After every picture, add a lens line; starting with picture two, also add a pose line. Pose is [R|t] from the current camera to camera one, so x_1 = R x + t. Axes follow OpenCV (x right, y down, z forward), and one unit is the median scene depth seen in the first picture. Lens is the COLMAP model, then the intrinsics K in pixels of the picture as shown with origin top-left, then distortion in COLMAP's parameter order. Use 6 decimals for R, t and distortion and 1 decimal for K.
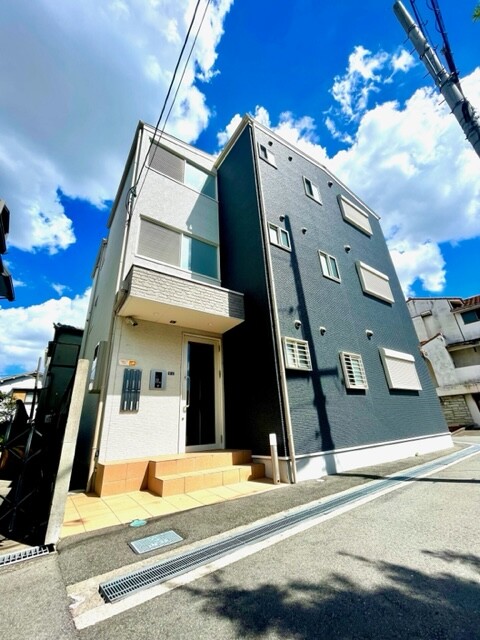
lens RADIAL K [[260.4, 0, 240.0], [0, 260.4, 320.0], [0, 0, 1]] dist [-0.002947, 0.000007]
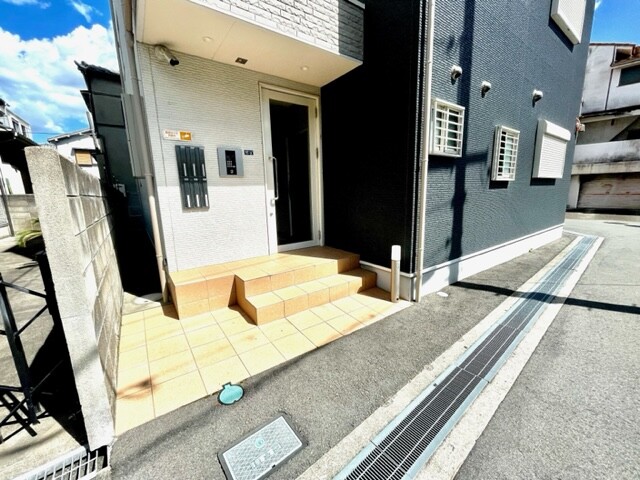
lens RADIAL K [[260.4, 0, 321.8], [0, 260.4, 239.4], [0, 0, 1]] dist [-0.002947, 0.000007]
pose [[0.999374, 0.027453, 0.022293, -0.087885], [-0.035183, 0.835590, 0.548225, 0.017650], [-0.003577, -0.548667, 0.836033, 0.324603]]
